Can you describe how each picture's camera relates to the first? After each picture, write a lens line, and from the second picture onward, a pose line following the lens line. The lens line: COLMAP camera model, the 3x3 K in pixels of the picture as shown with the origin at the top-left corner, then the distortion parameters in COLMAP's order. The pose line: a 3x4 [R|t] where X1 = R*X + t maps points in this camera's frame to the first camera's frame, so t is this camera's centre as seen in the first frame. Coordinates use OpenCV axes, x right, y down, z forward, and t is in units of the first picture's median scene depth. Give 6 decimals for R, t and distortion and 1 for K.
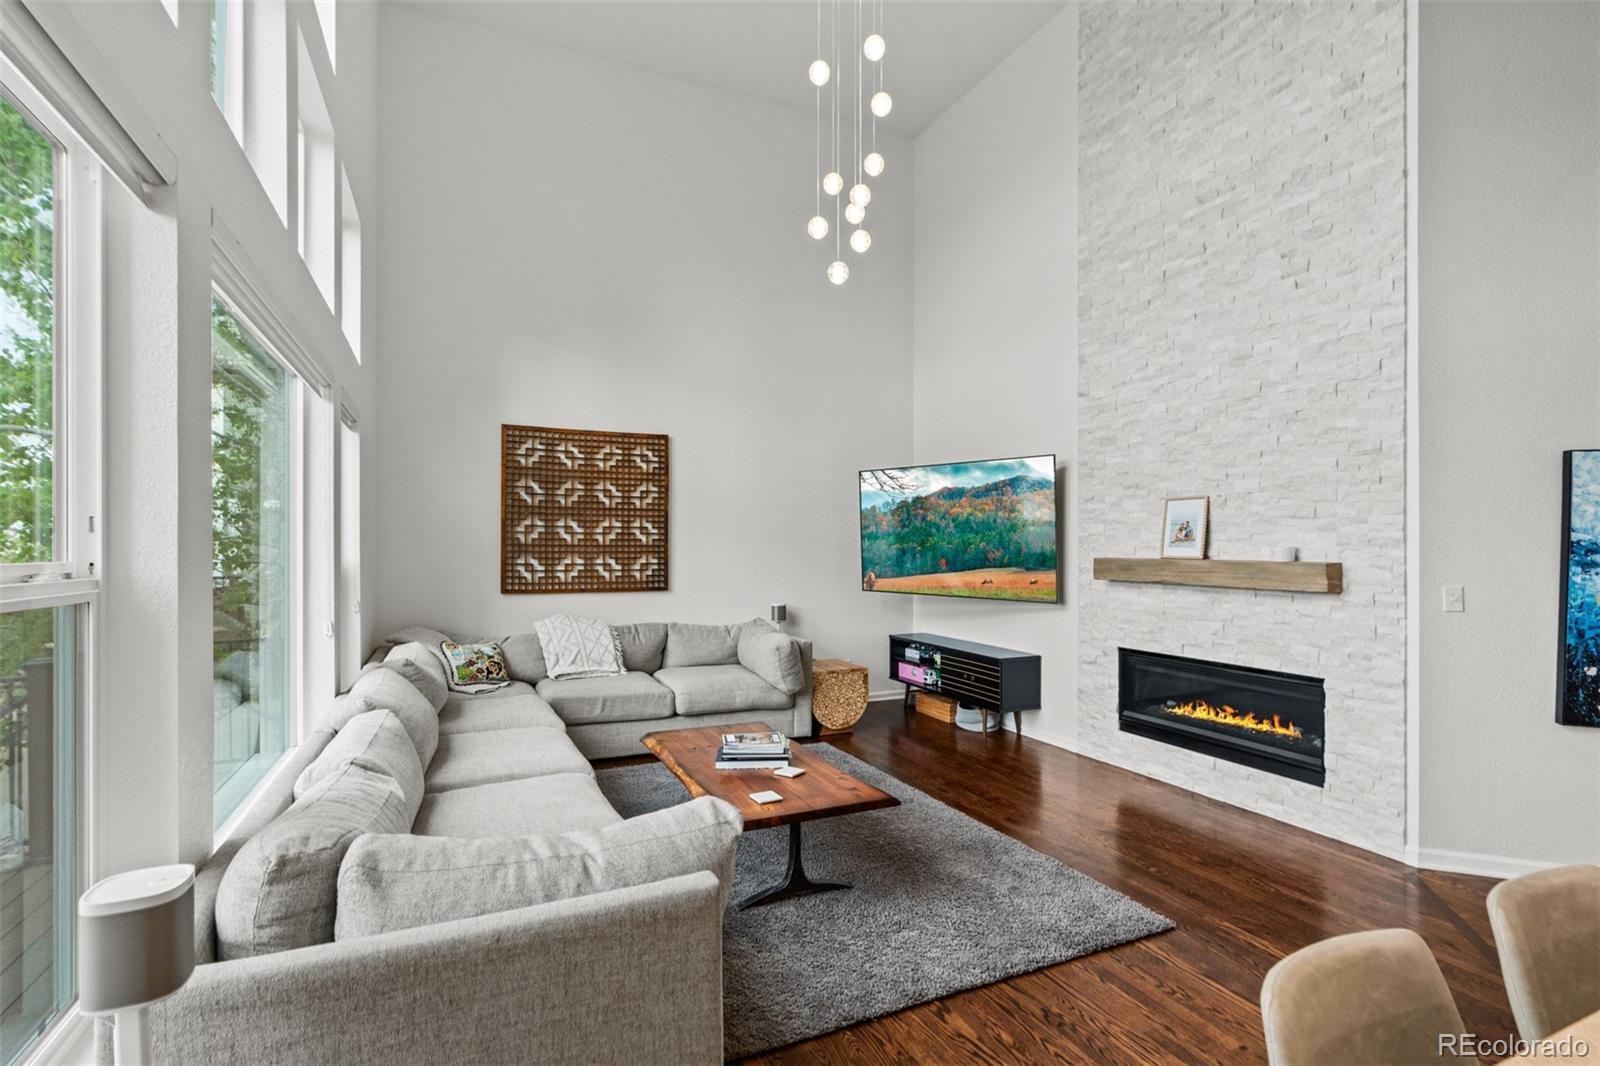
lens RADIAL K [[764.4, 0, 799.1], [0, 764.4, 540.3], [0, 0, 1]] dist [-0.003582, -0.000013]
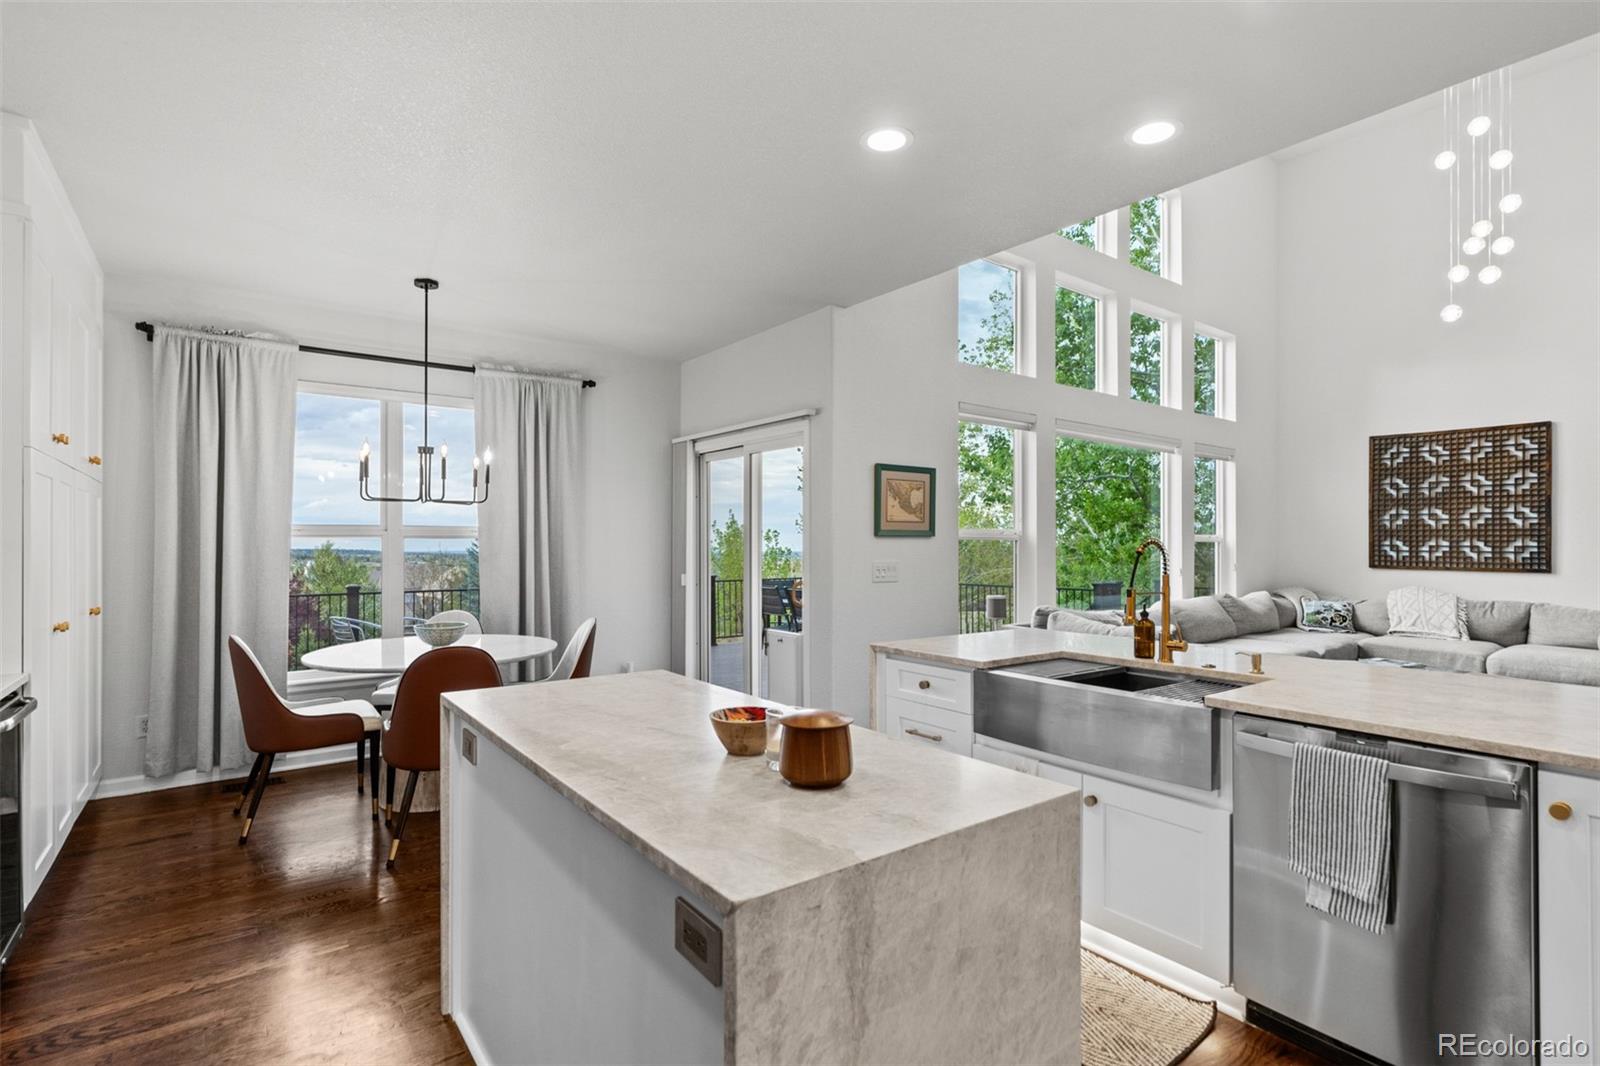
lens RADIAL K [[764.4, 0, 799.1], [0, 764.4, 540.3], [0, 0, 1]] dist [-0.003582, -0.000013]
pose [[0.225088, -0.001848, -0.974337, 0.630436], [0.002387, 0.999996, -0.001346, 0.022031], [0.974335, -0.002023, 0.225092, -0.223102]]
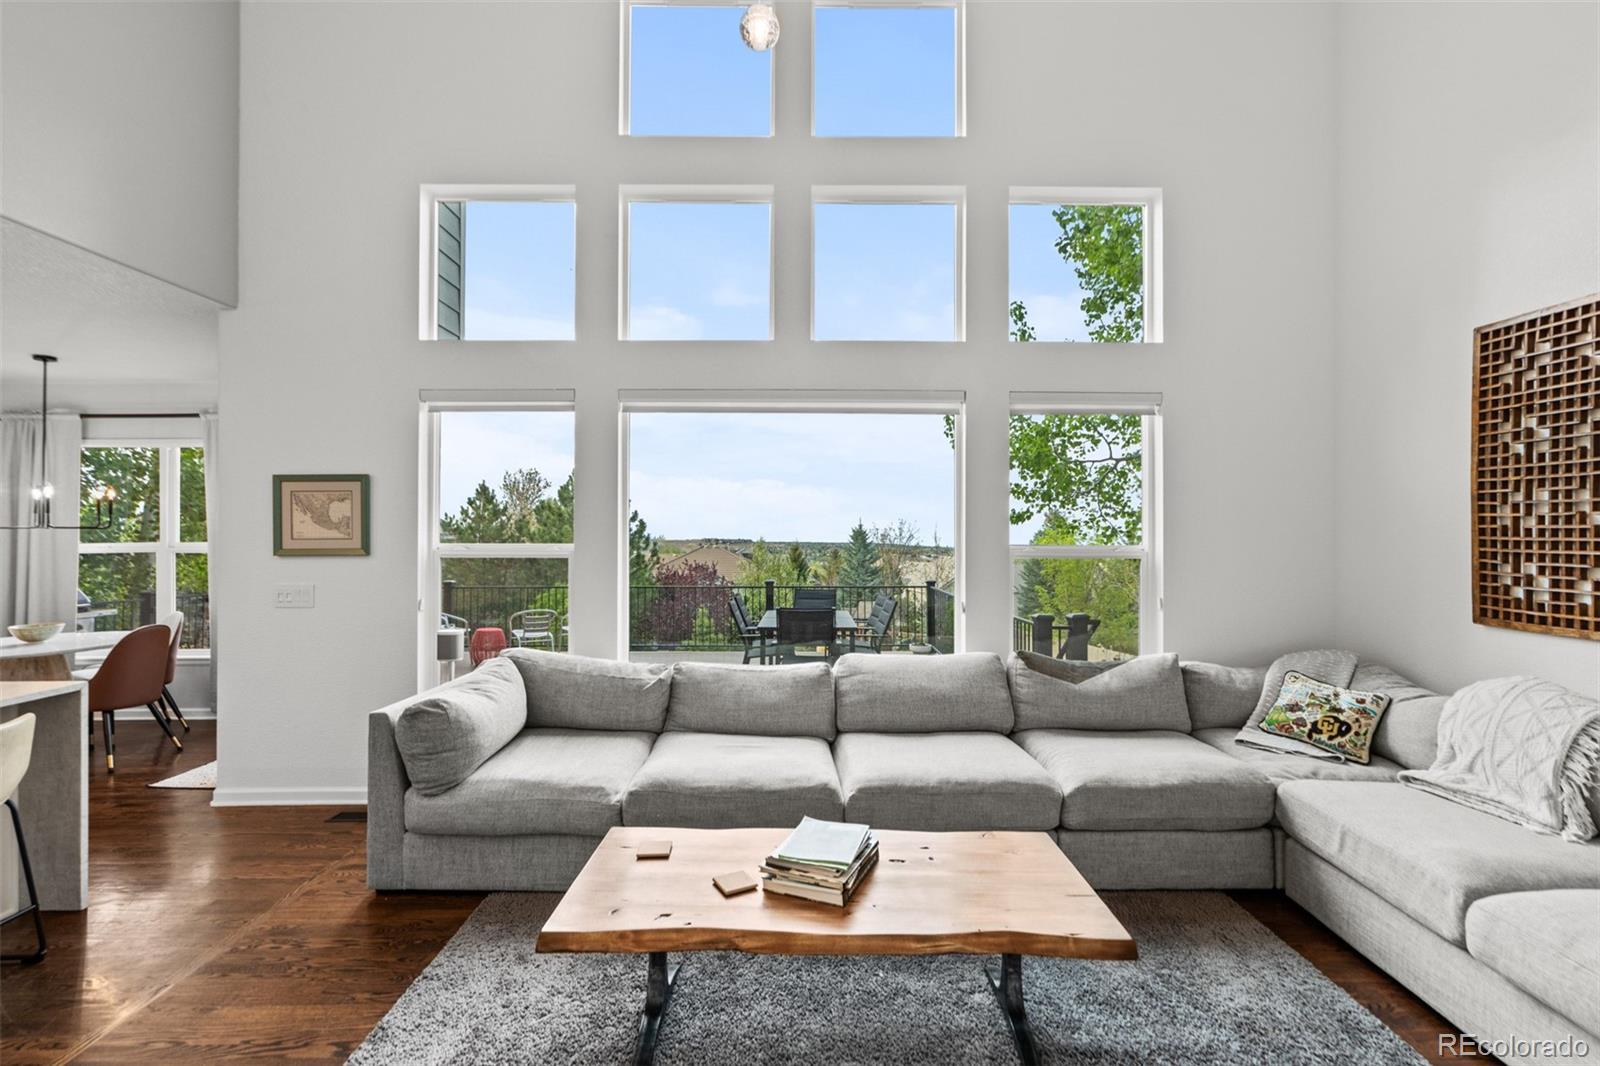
lens RADIAL K [[716.6, 0, 800.0], [0, 716.6, 533.0], [0, 0, 1]] dist [0.011171, 0.000020]
pose [[-0.402892, -0.008037, -0.915212, 0.306266], [0.003343, 0.999942, -0.010252, 0.004897], [0.915242, -0.007190, -0.402842, 0.730518]]
